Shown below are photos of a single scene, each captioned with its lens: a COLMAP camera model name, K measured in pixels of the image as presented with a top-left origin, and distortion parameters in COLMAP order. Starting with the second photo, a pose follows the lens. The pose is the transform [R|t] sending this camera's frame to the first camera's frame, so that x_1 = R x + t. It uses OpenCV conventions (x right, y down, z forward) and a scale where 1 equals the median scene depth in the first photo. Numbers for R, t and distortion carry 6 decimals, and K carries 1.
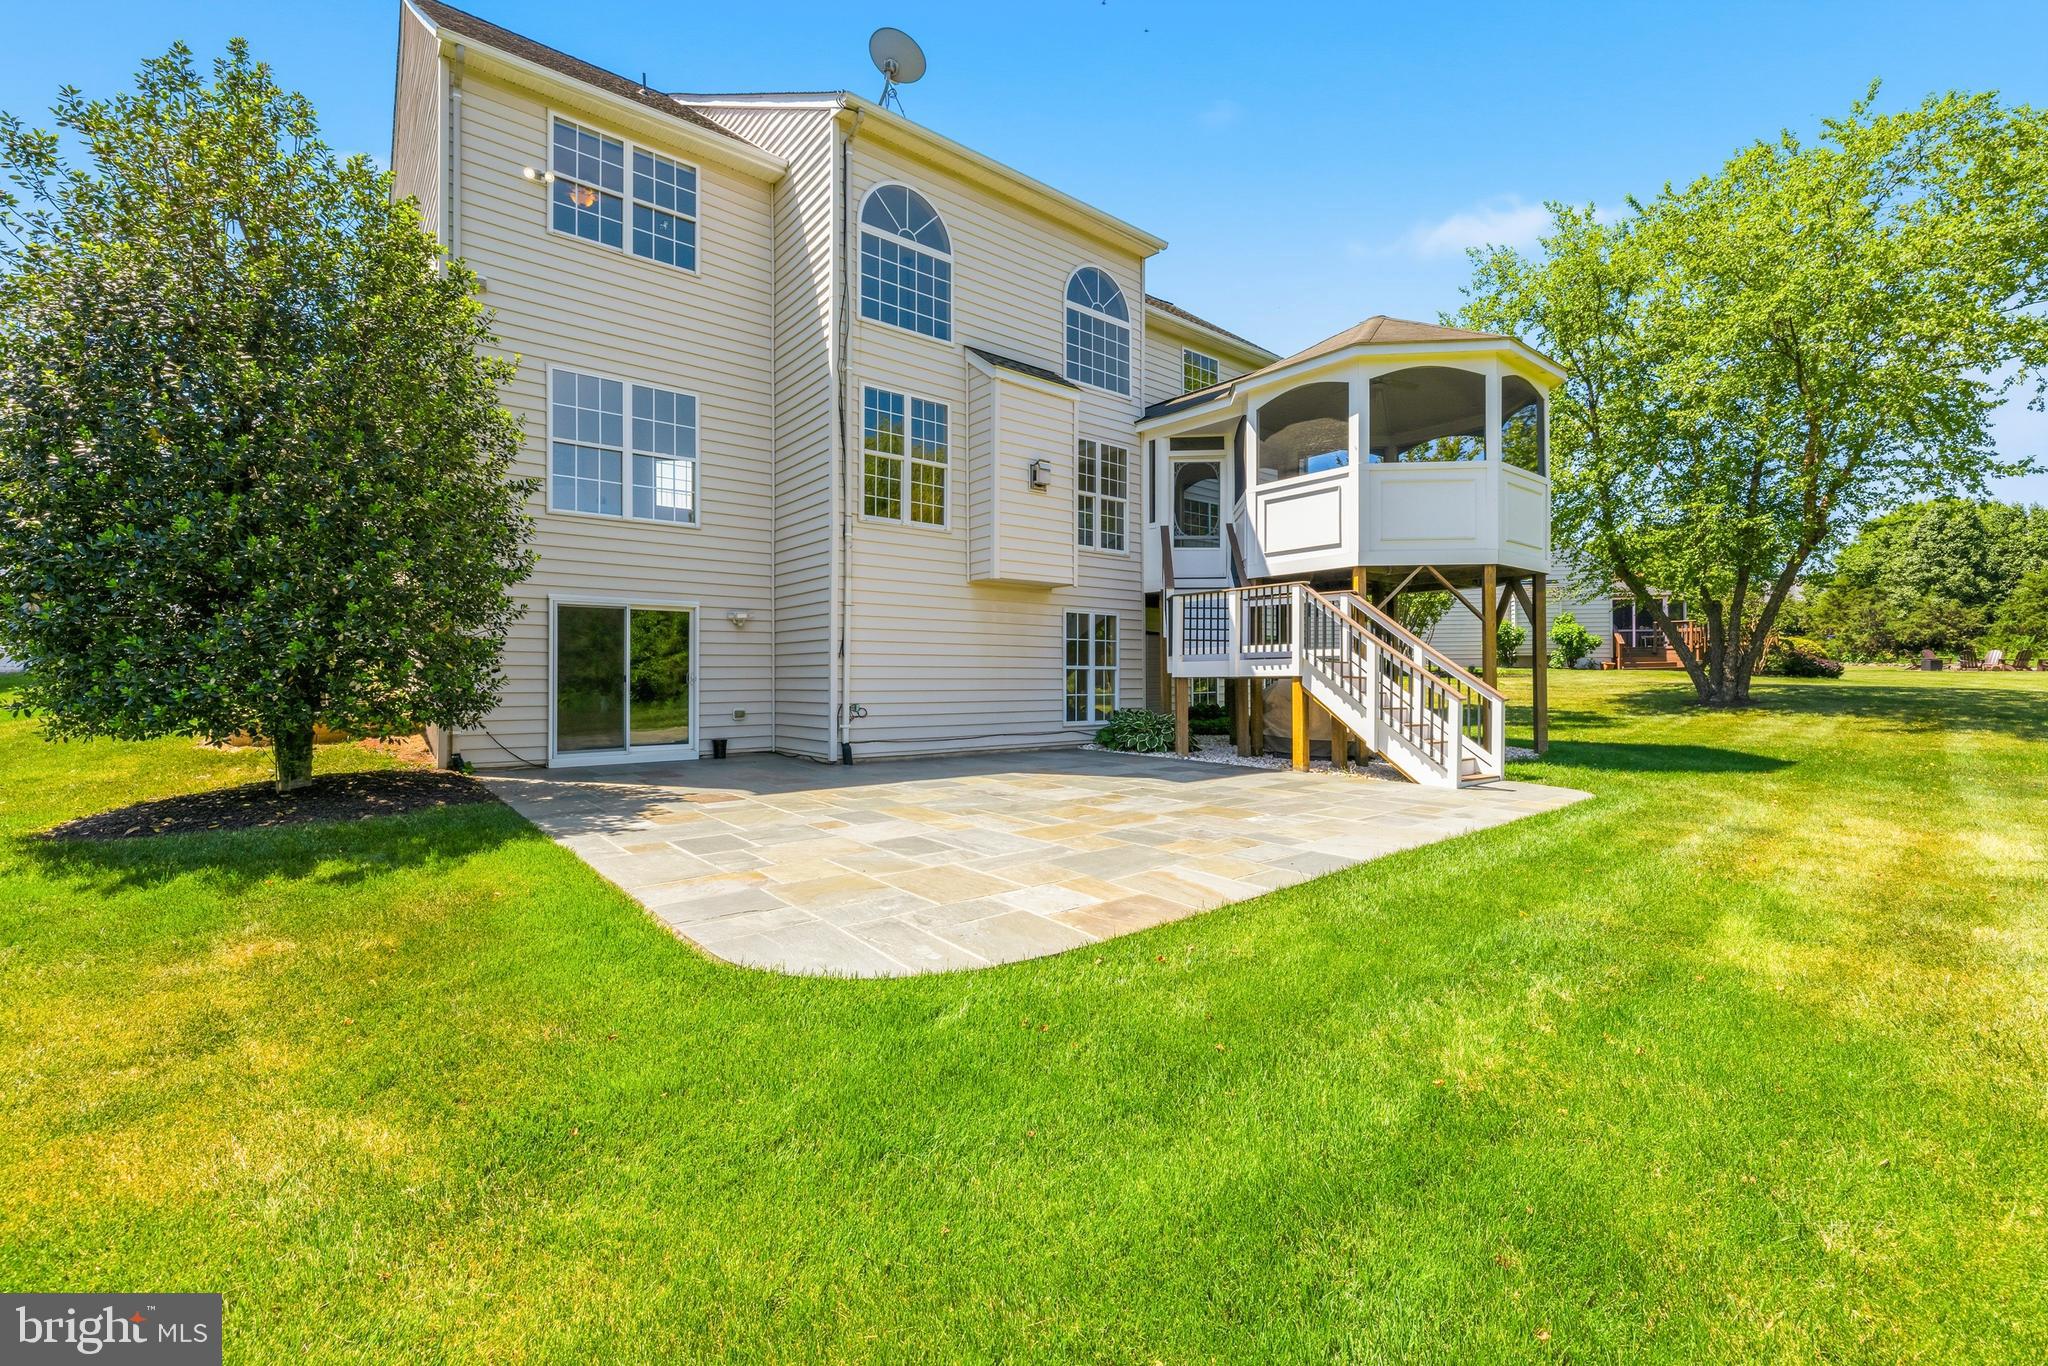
lens RADIAL K [[853.6, 0, 1017.9], [0, 853.6, 672.5], [0, 0, 1]] dist [0.000607, 0.000251]
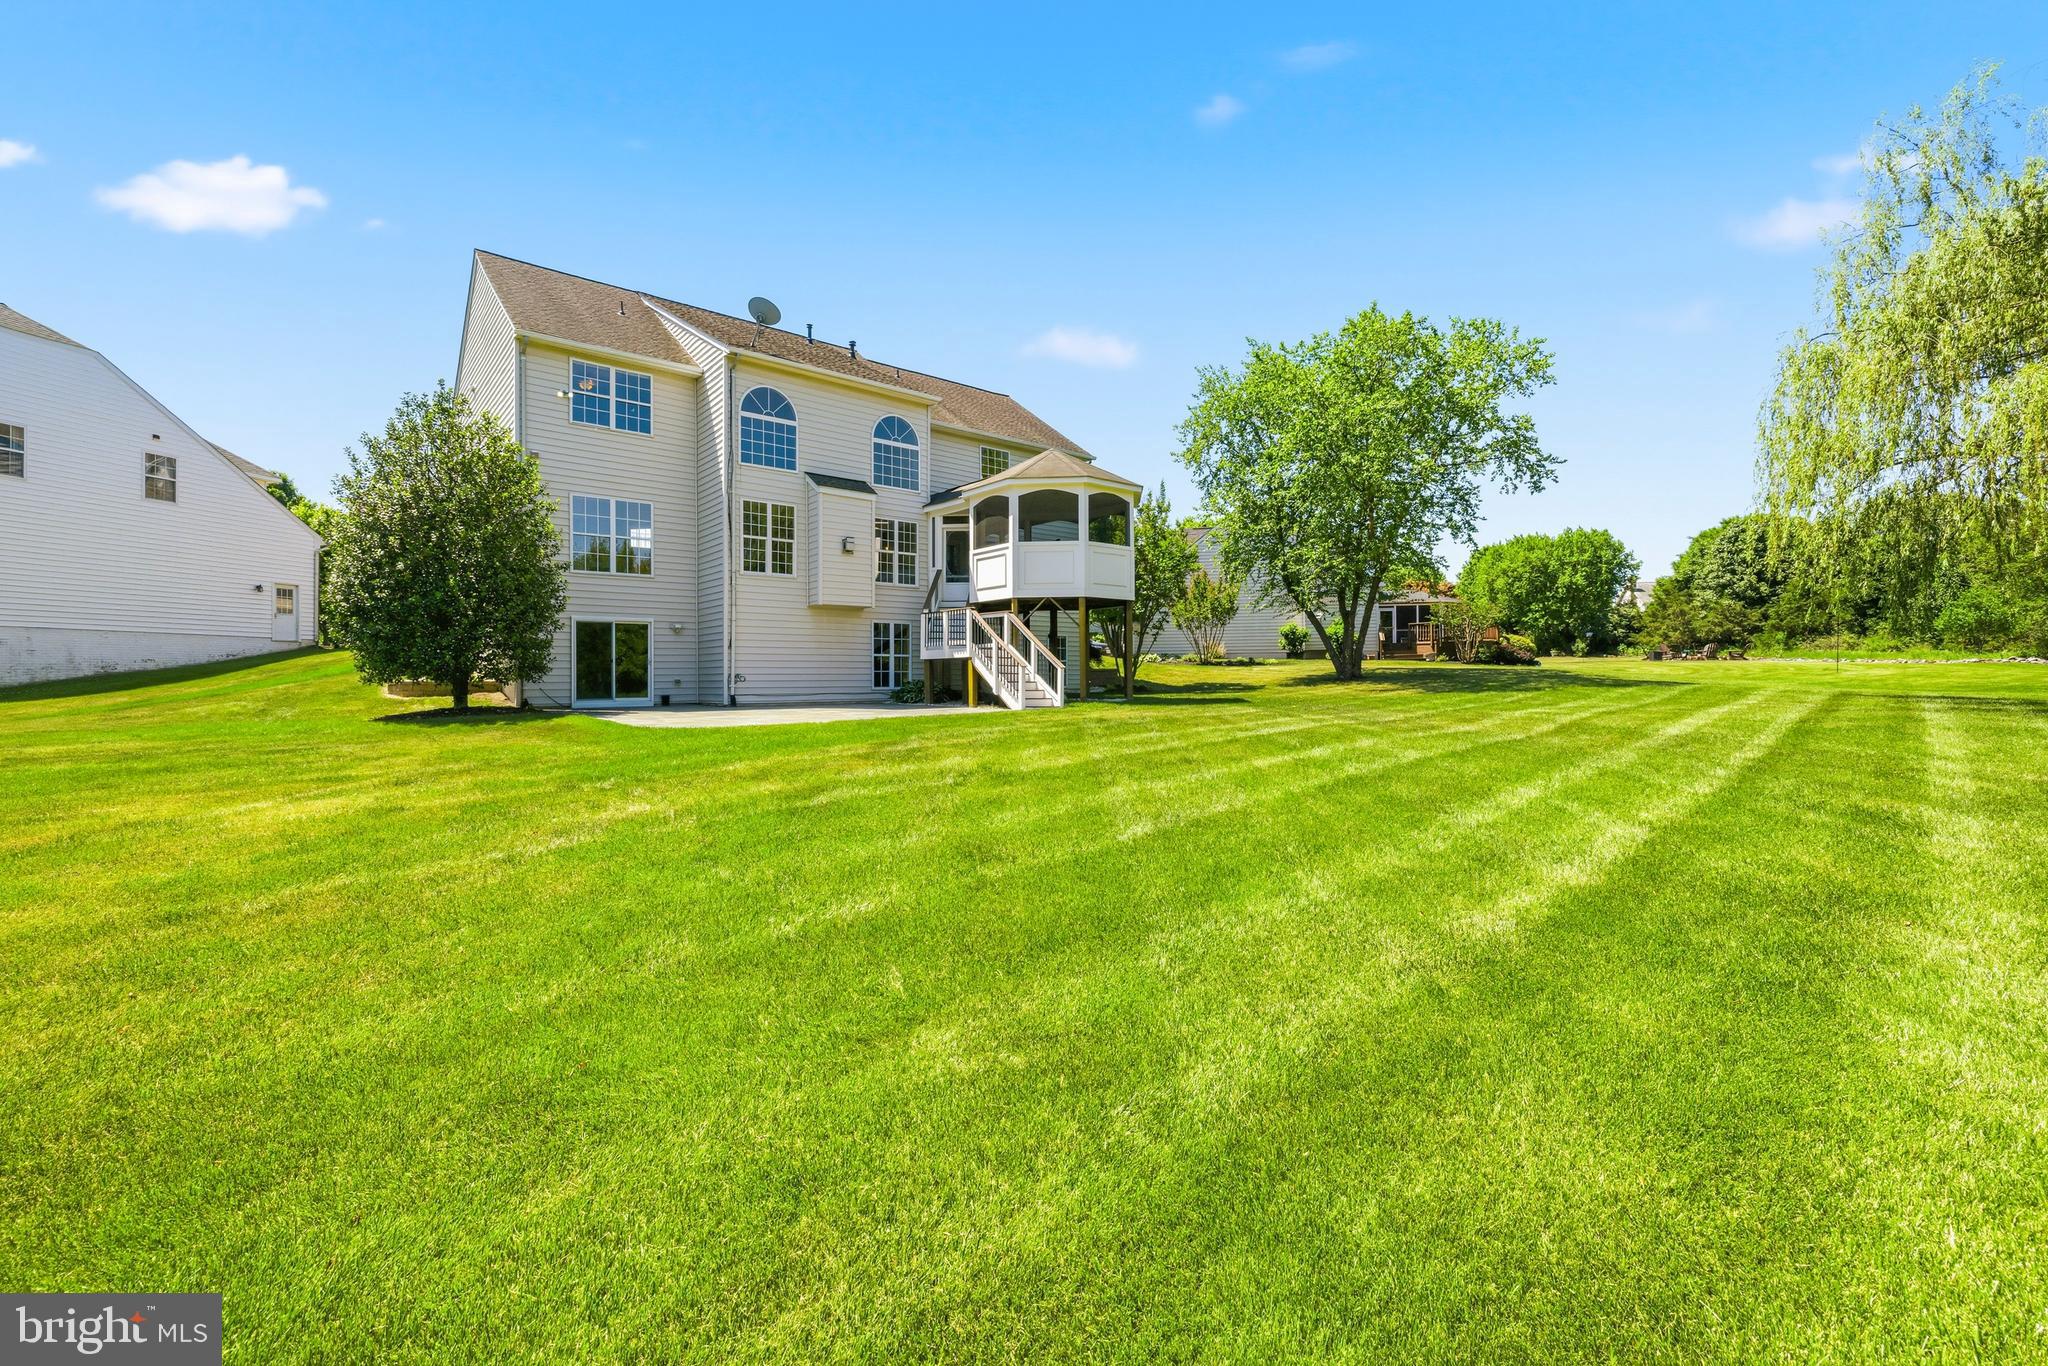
lens RADIAL K [[853.6, 0, 1015.9], [0, 853.6, 673.5], [0, 0, 1]] dist [0.000607, 0.000251]
pose [[0.999963, -0.004519, 0.007284, 0.370808], [0.004508, 0.999989, 0.001479, 0.033507], [-0.007291, -0.001446, 0.999972, -0.792284]]
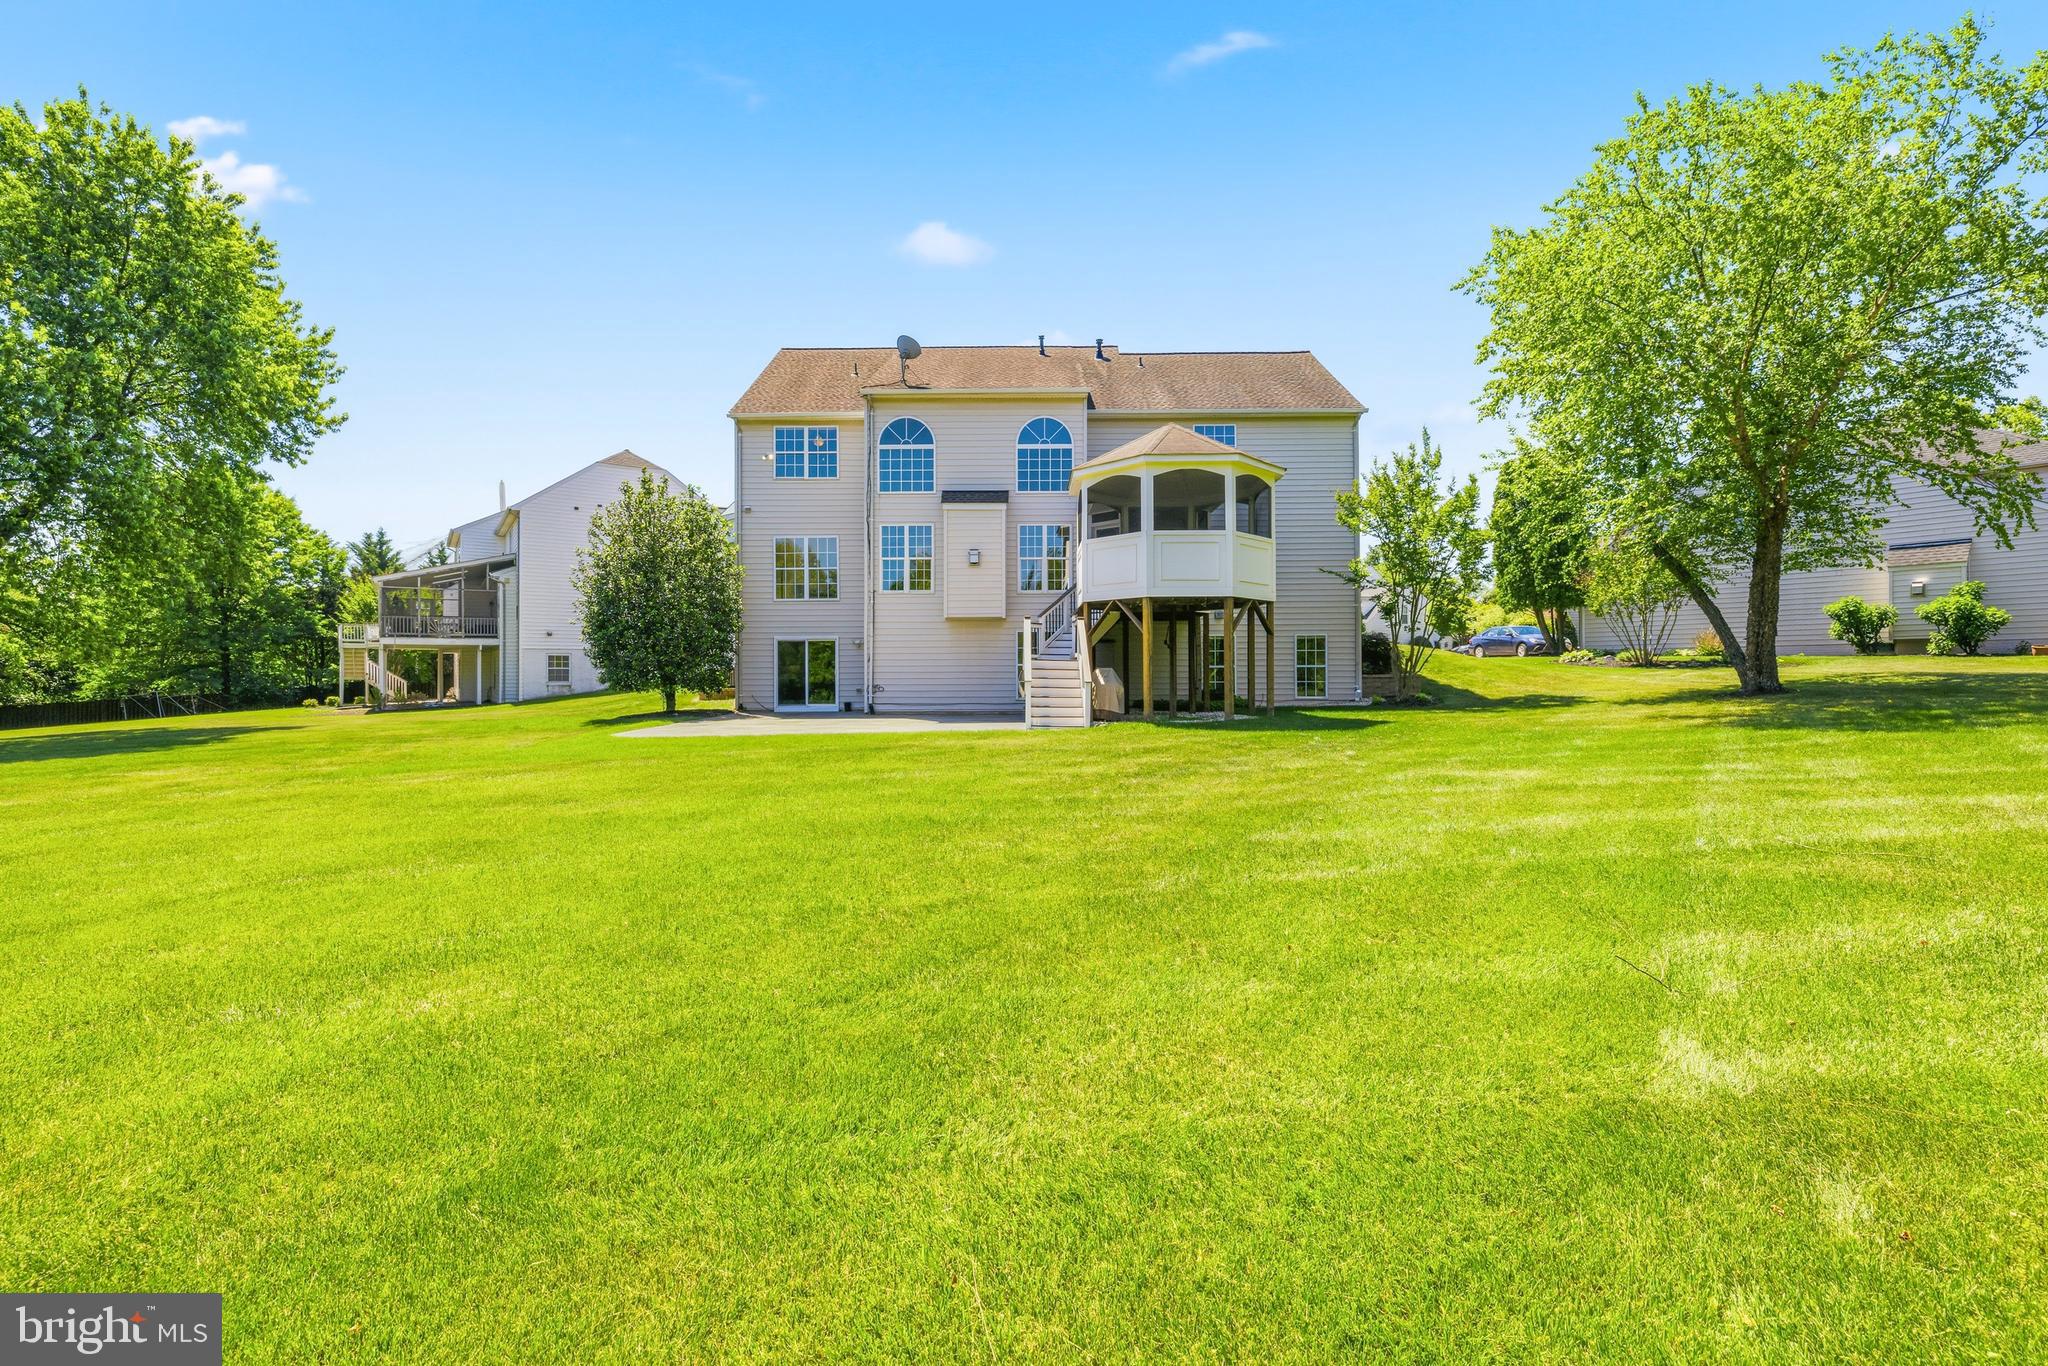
lens RADIAL K [[853.6, 0, 1014.2], [0, 853.6, 671.6], [0, 0, 1]] dist [0.000607, 0.000251]
pose [[0.772882, -0.002016, -0.634546, 1.264464], [0.007568, 0.999953, 0.006041, -0.004378], [0.634504, -0.009471, 0.772861, -0.335666]]
